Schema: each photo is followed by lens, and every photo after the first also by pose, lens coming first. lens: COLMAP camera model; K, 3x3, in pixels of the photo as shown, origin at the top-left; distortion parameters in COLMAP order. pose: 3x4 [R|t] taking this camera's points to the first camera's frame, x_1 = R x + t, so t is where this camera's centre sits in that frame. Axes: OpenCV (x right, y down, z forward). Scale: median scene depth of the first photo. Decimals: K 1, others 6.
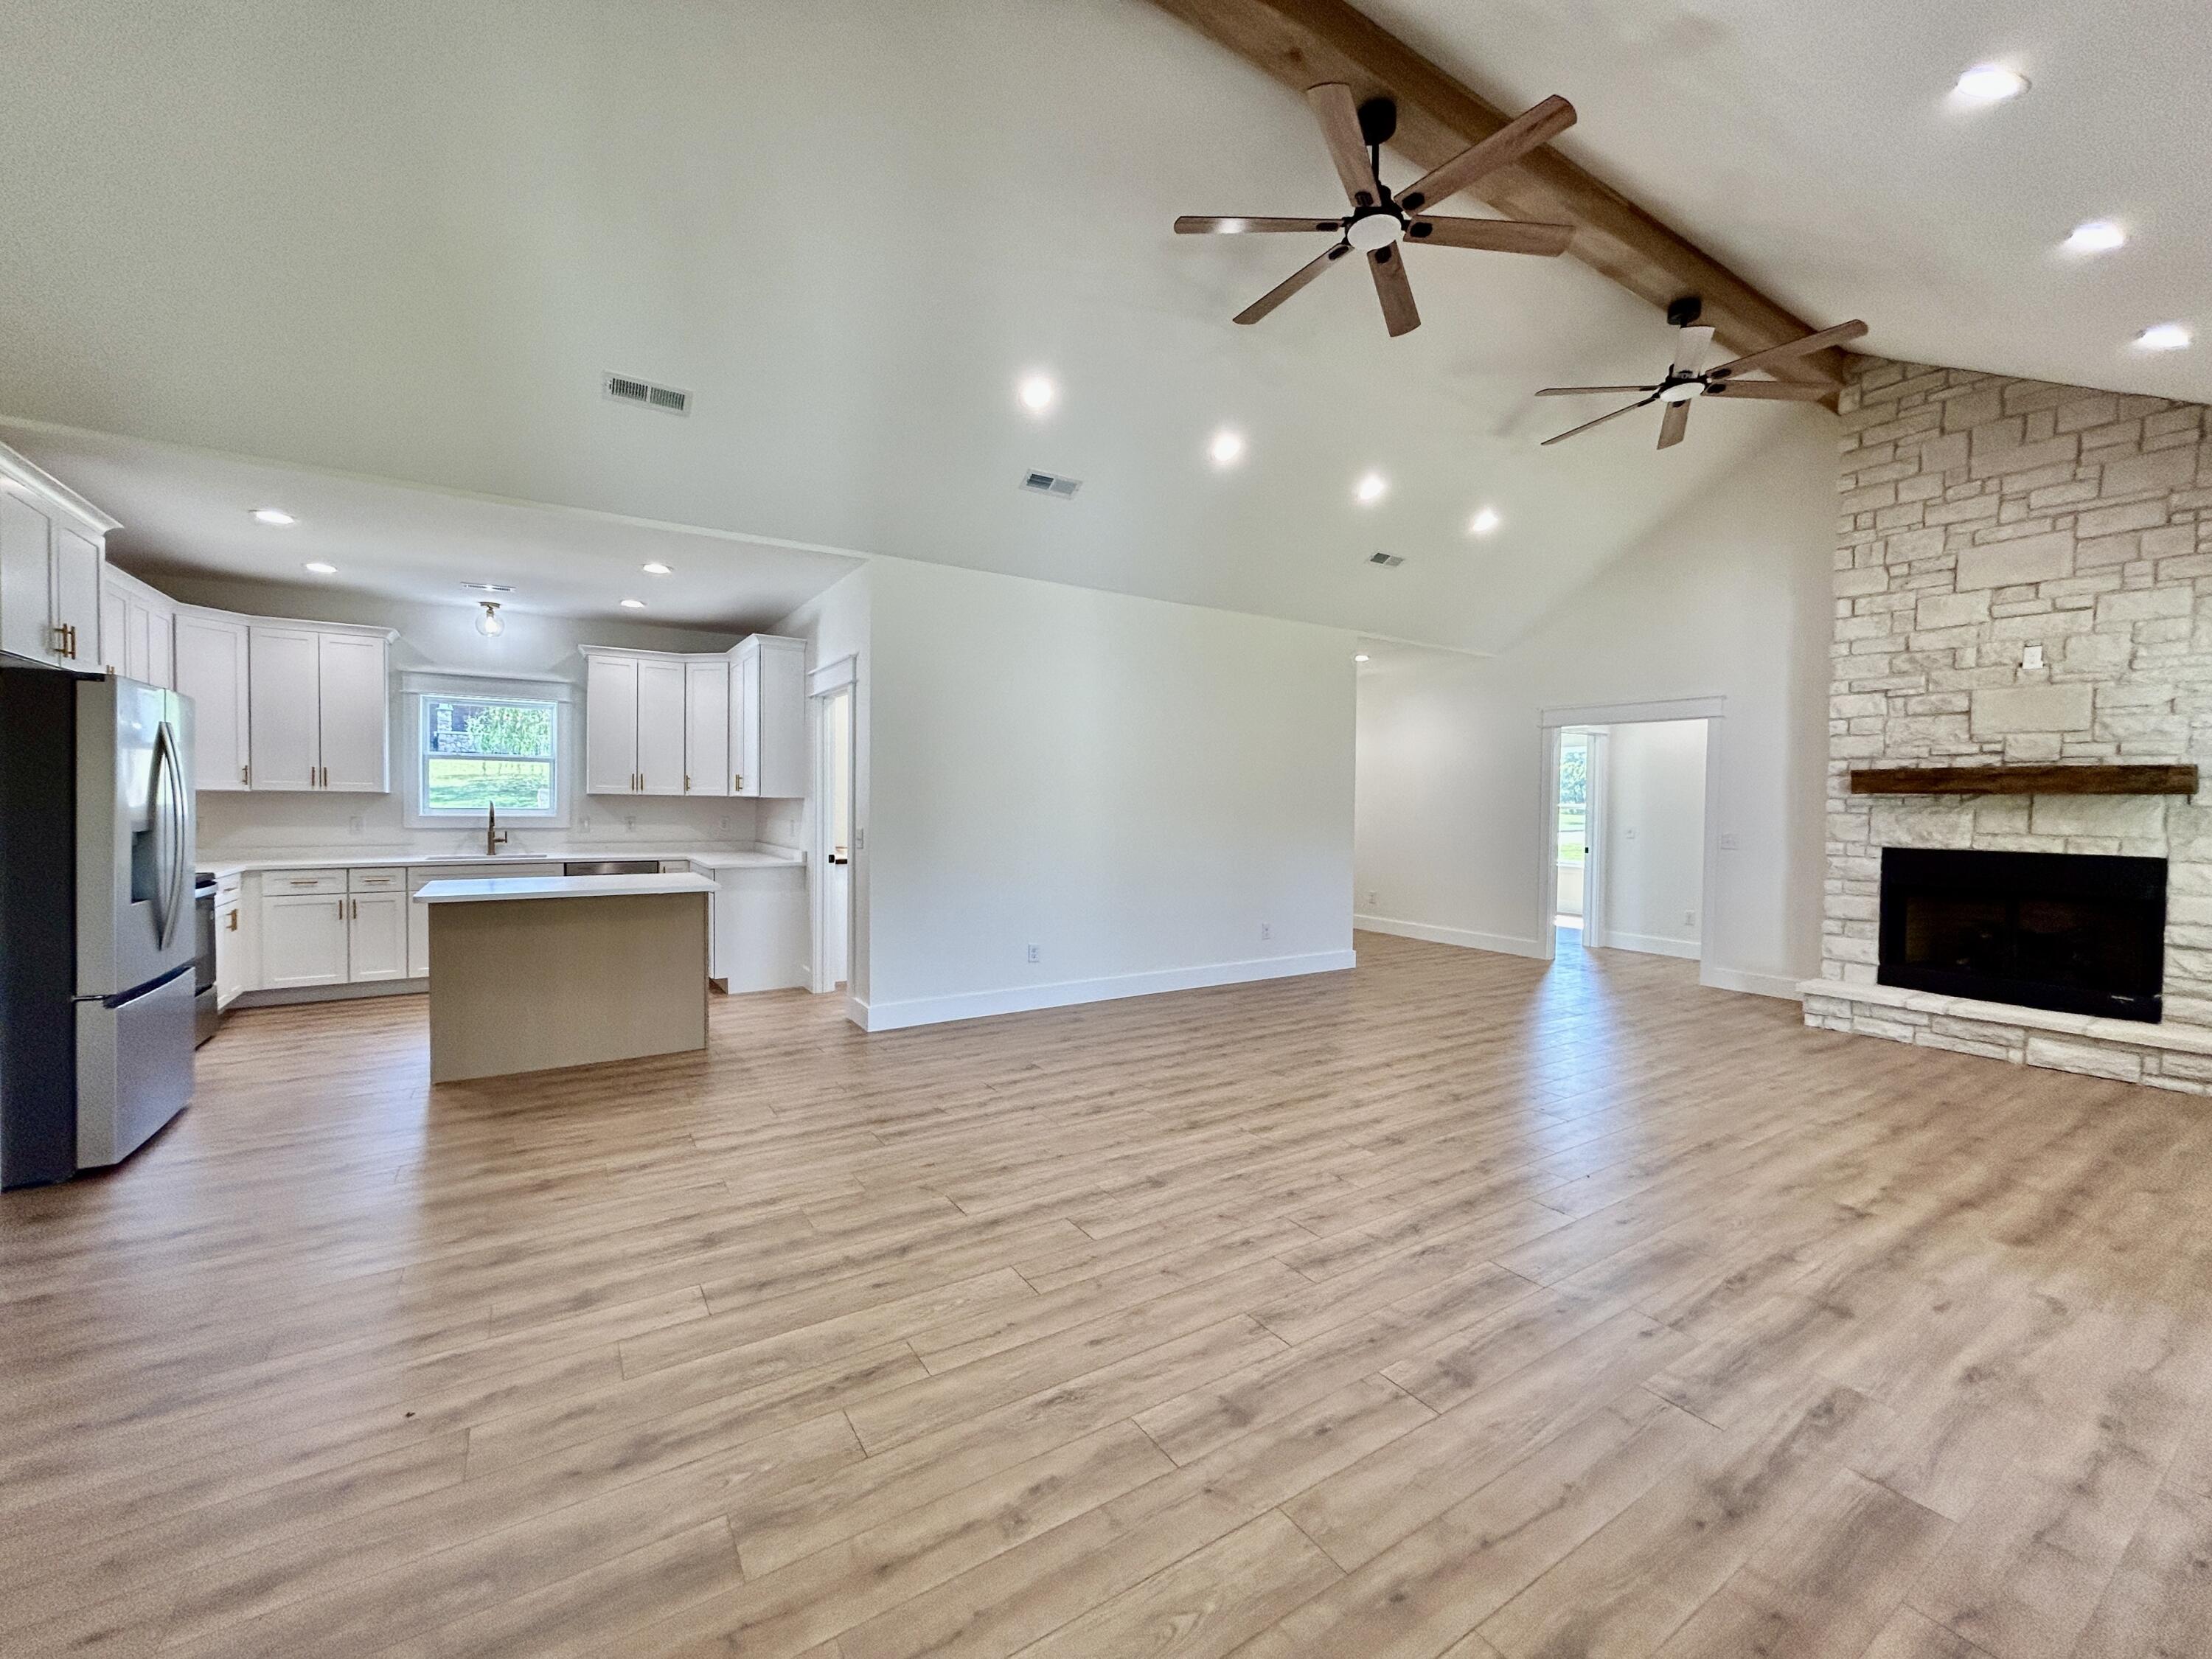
lens RADIAL K [[892.8, 0, 1098.5], [0, 892.8, 826.2], [0, 0, 1]] dist [-0.002664, 0.001206]
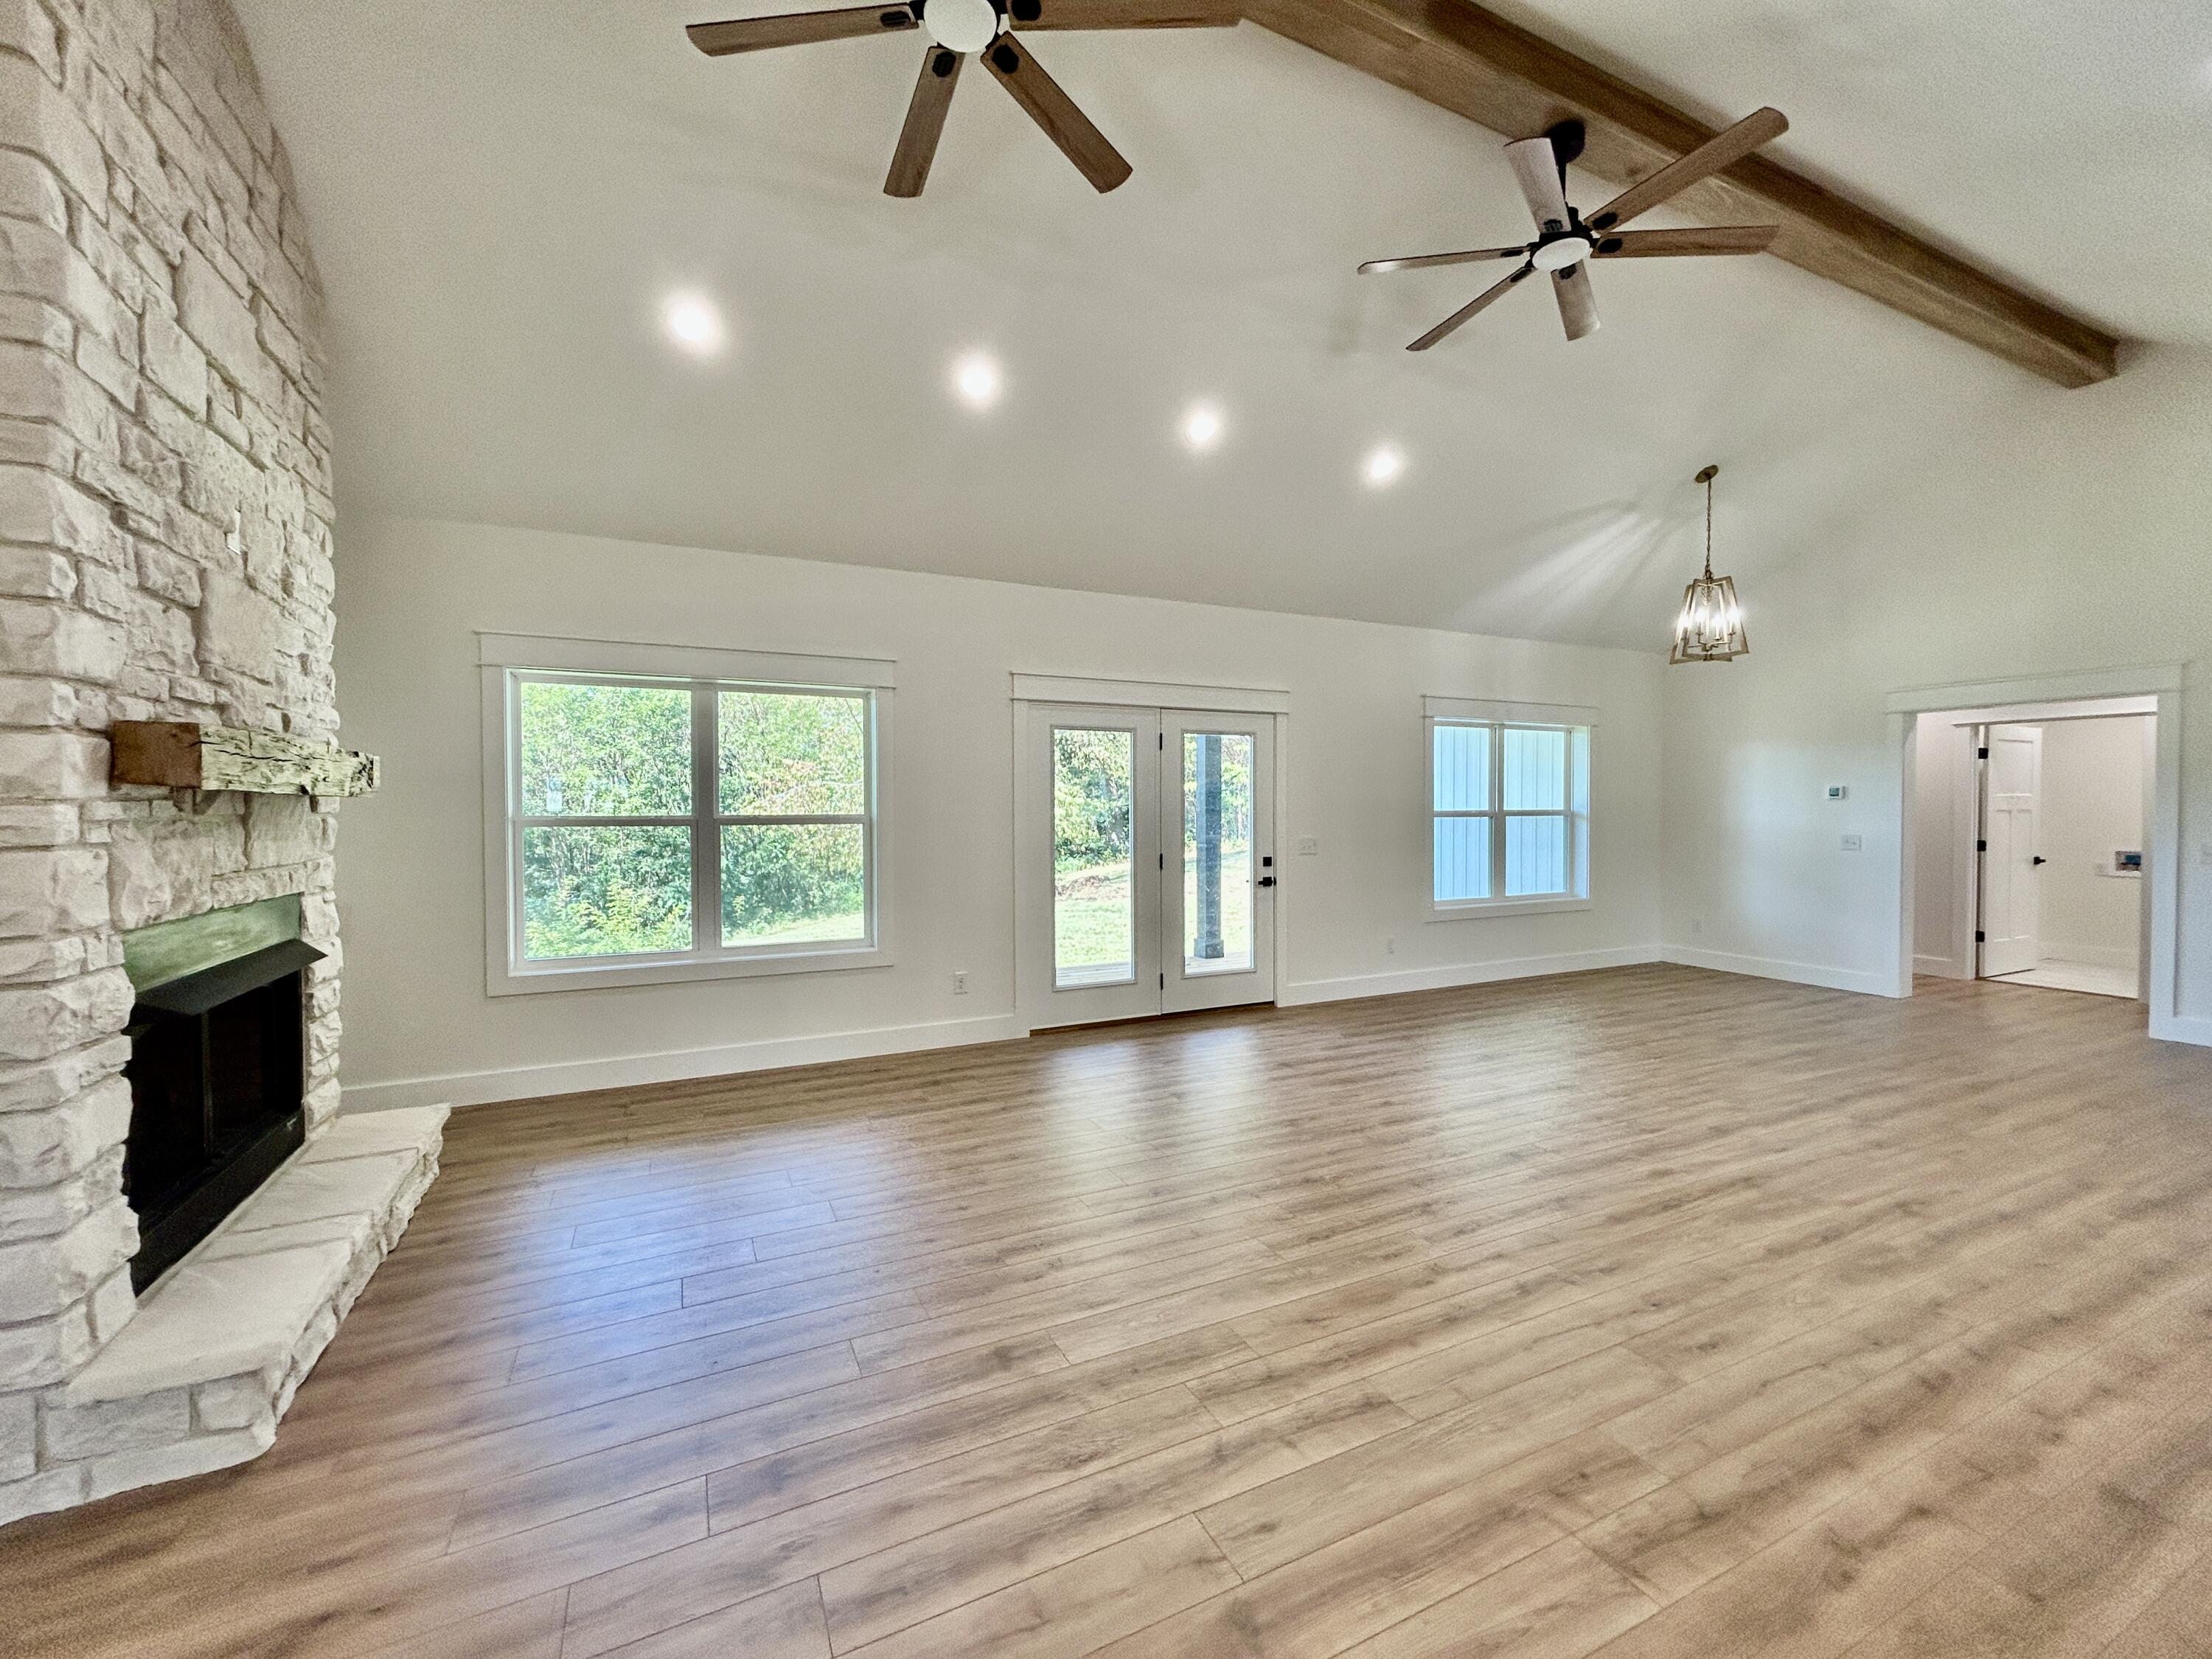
lens RADIAL K [[892.8, 0, 1094.5], [0, 892.8, 817.2], [0, 0, 1]] dist [-0.002664, 0.001206]
pose [[-0.992098, -0.008698, 0.125160, 0.496097], [-0.003704, 0.999190, 0.040076, -0.046564], [-0.125407, 0.039296, -0.991327, 1.496063]]
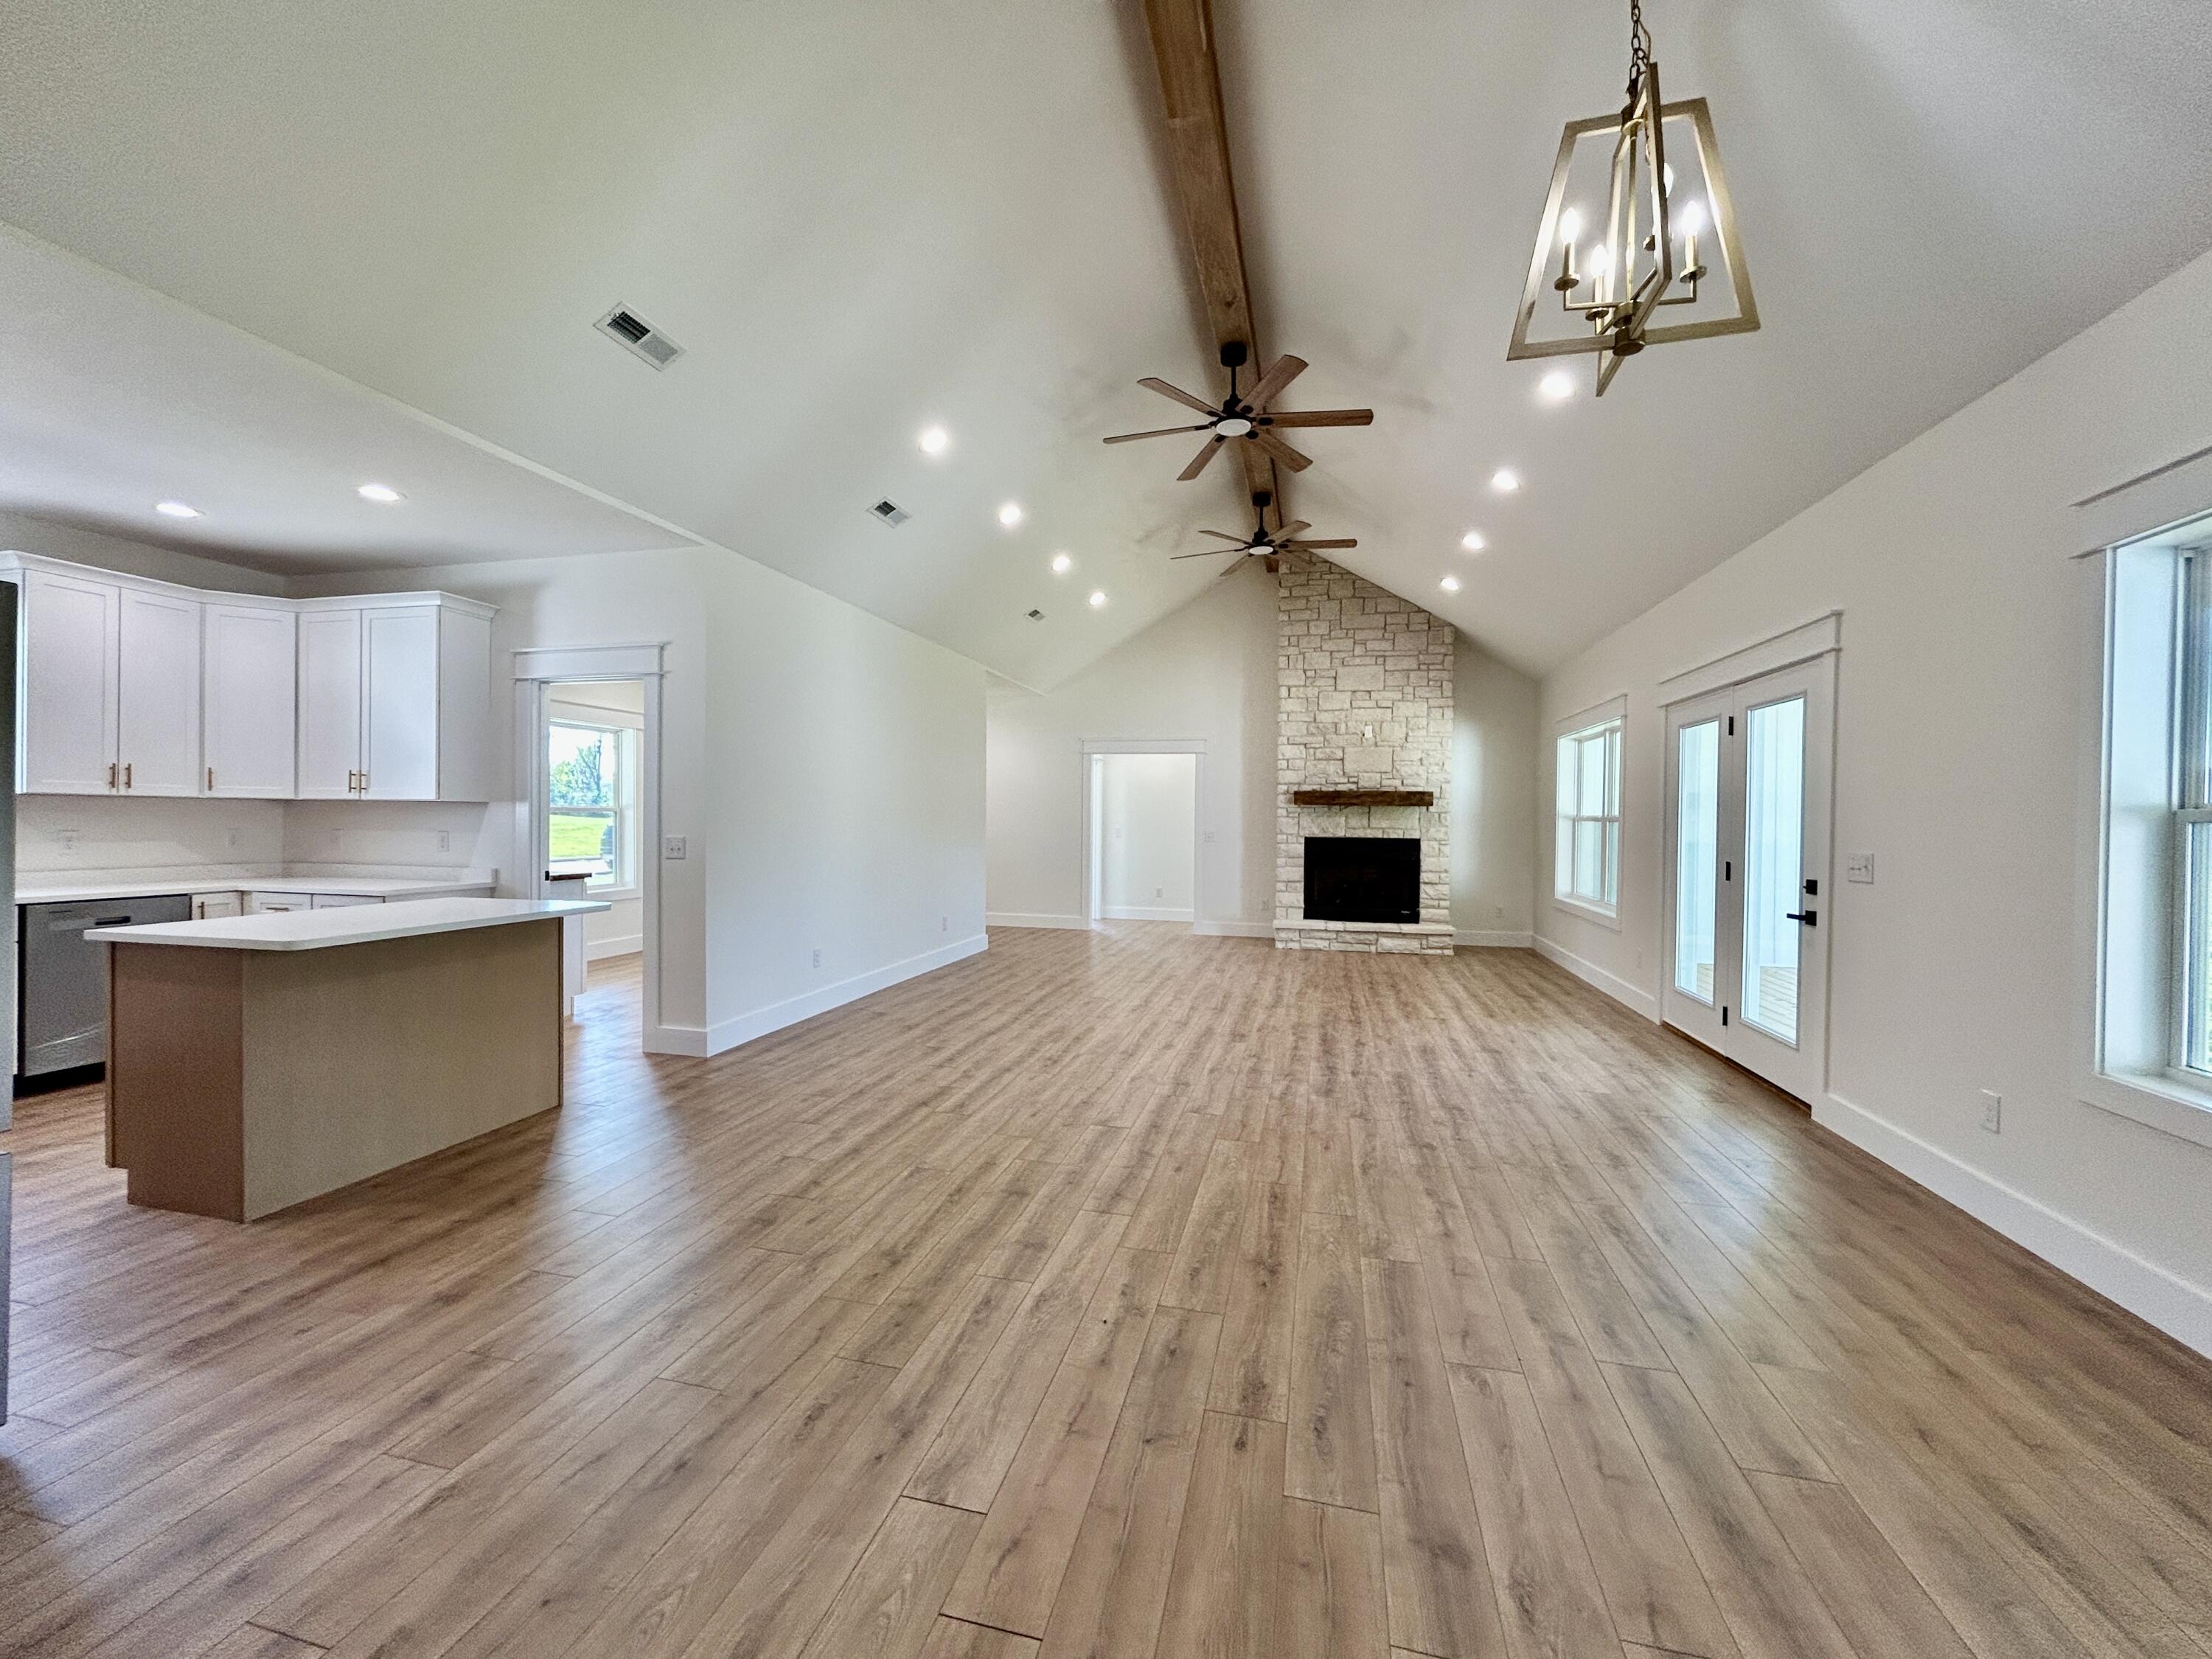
lens RADIAL K [[892.8, 0, 1097.8], [0, 892.8, 827.5], [0, 0, 1]] dist [-0.002664, 0.001206]
pose [[0.725524, -0.011076, 0.688107, -0.637127], [0.016299, 0.999867, -0.001091, 0.001433], [-0.688003, 0.012007, 0.725608, 0.055470]]
